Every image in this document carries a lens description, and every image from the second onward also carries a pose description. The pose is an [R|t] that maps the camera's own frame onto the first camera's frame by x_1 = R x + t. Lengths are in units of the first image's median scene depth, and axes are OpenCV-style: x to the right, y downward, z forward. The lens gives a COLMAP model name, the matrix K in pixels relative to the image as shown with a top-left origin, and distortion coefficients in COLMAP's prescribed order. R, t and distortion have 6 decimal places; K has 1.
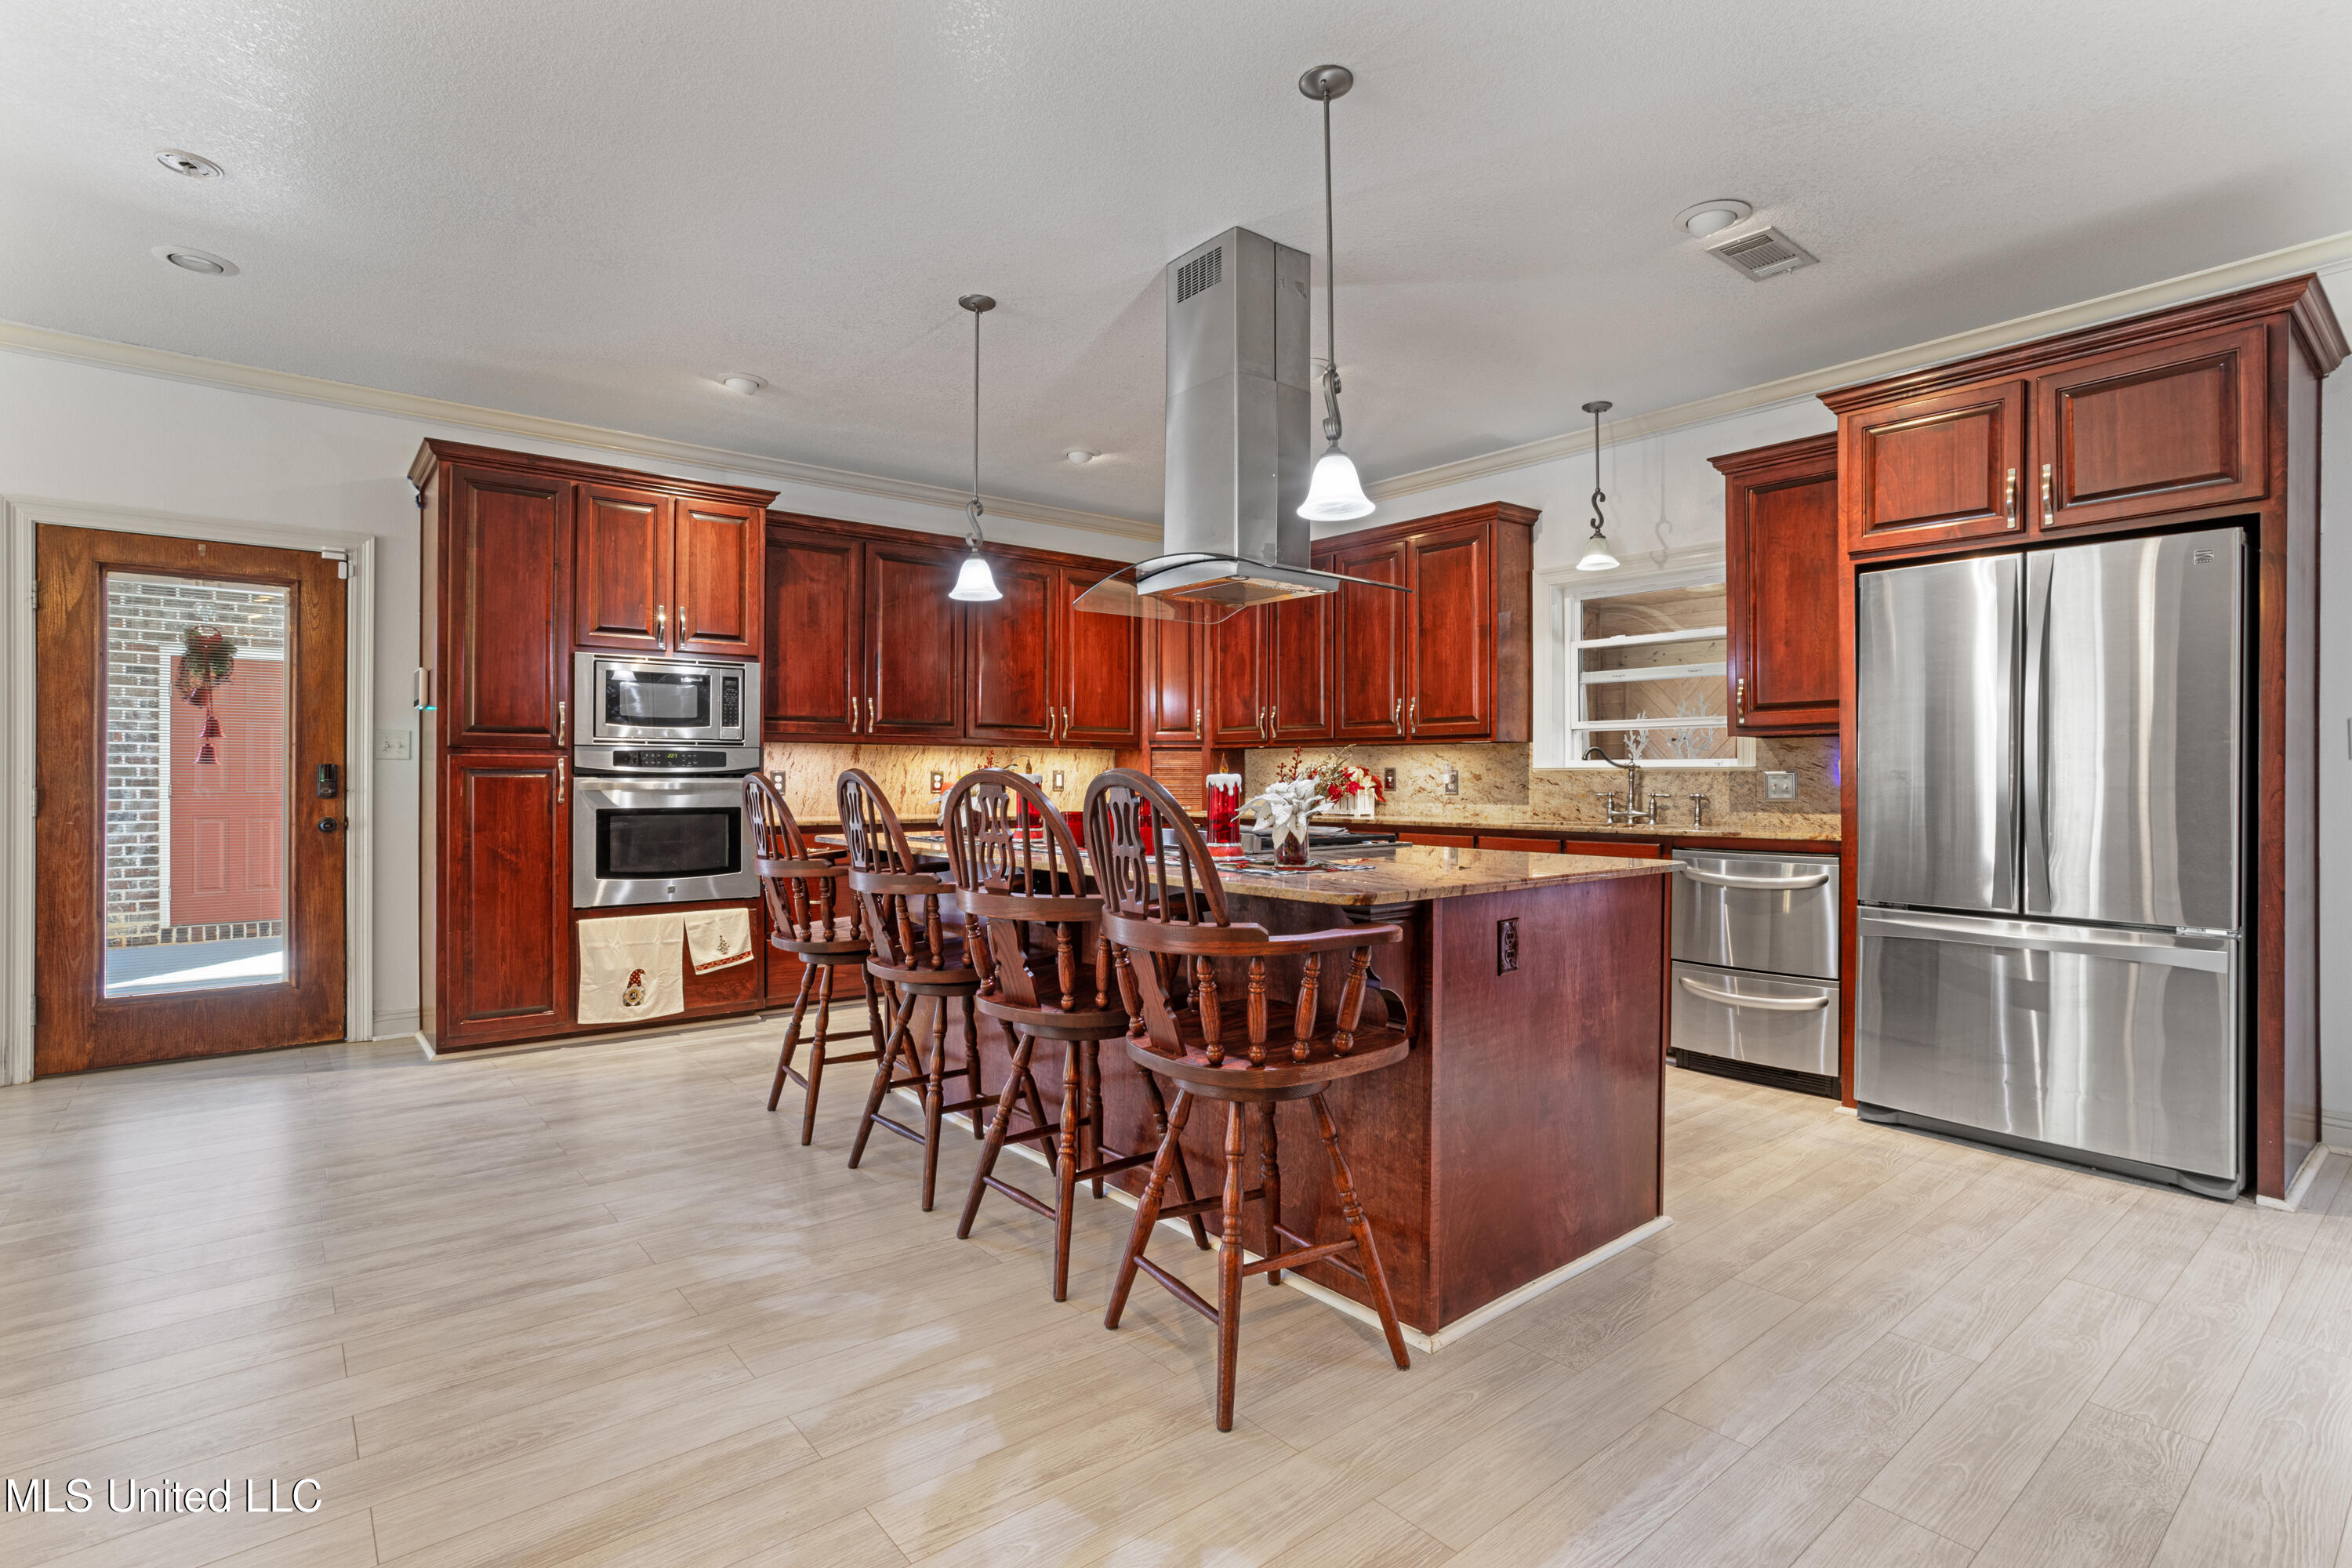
lens RADIAL K [[1141.8, 0, 1170.5], [0, 1141.8, 784.8], [0, 0, 1]] dist [0.000523, 0.001889]
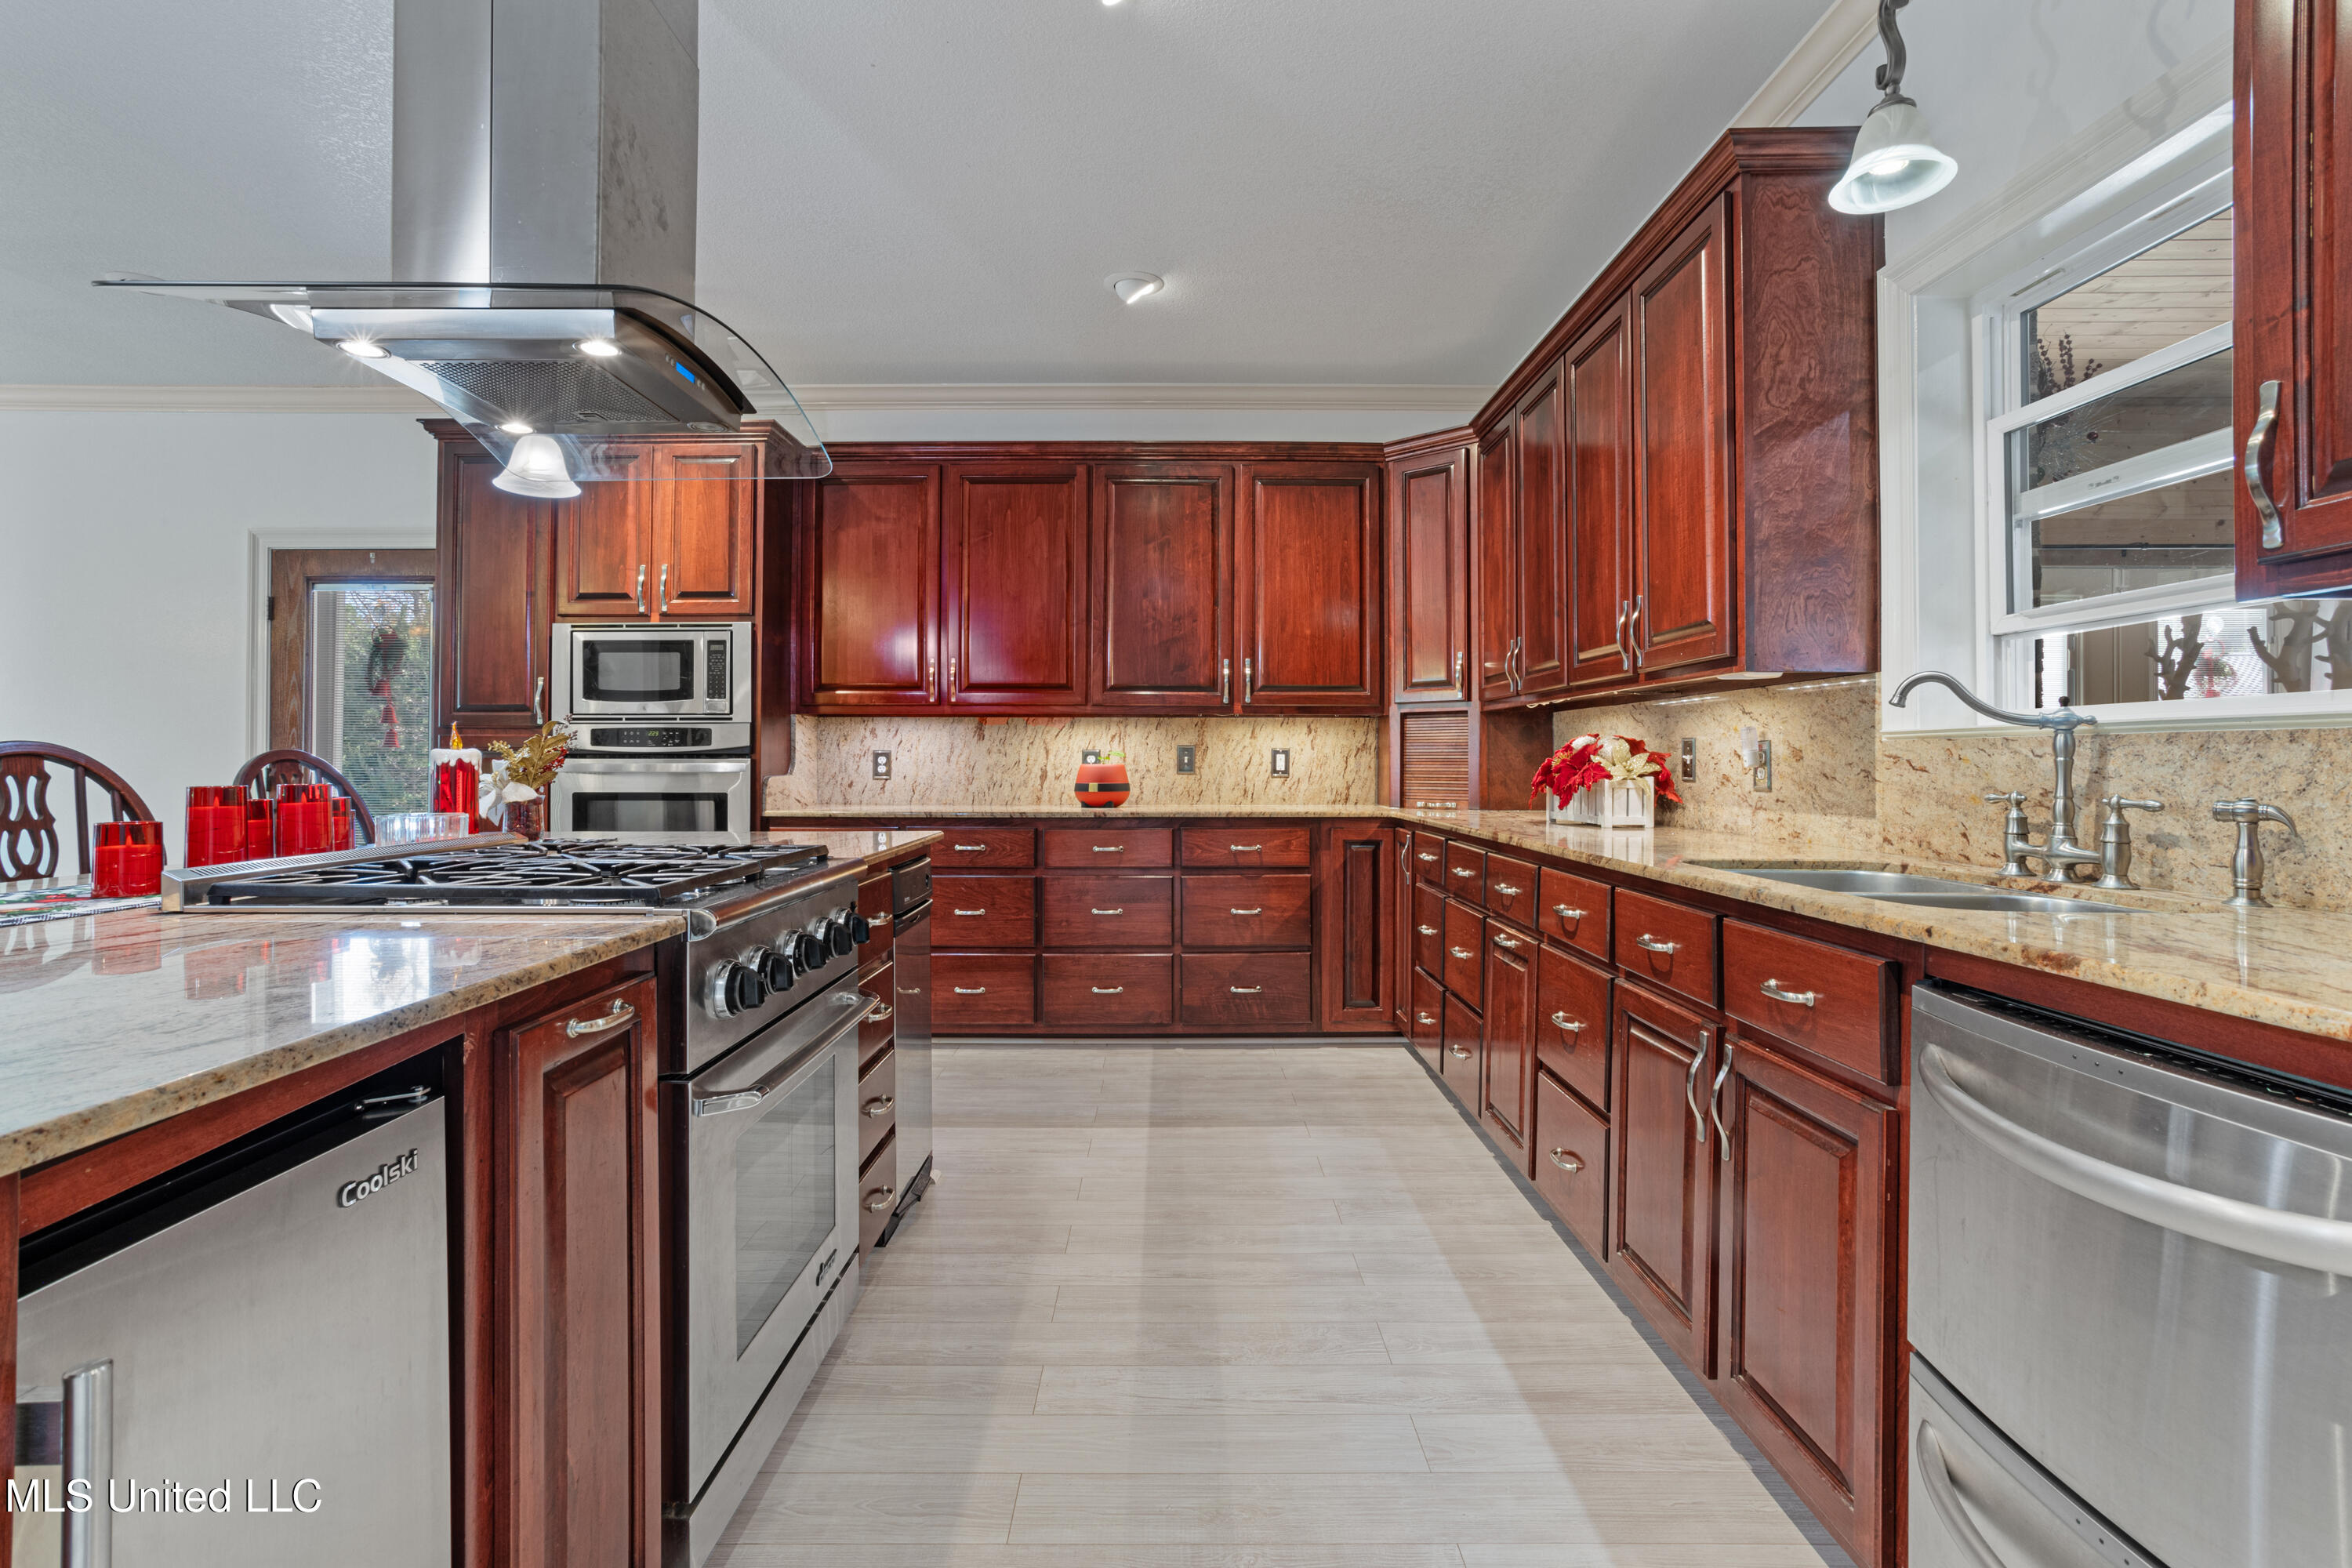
lens RADIAL K [[1141.8, 0, 1178.5], [0, 1141.8, 764.6], [0, 0, 1]] dist [0.000523, 0.001889]
pose [[0.777430, 0.001061, -0.628968, 0.387794], [-0.002510, 0.999996, -0.001416, -0.001283], [0.628964, 0.002679, 0.777430, 0.509402]]
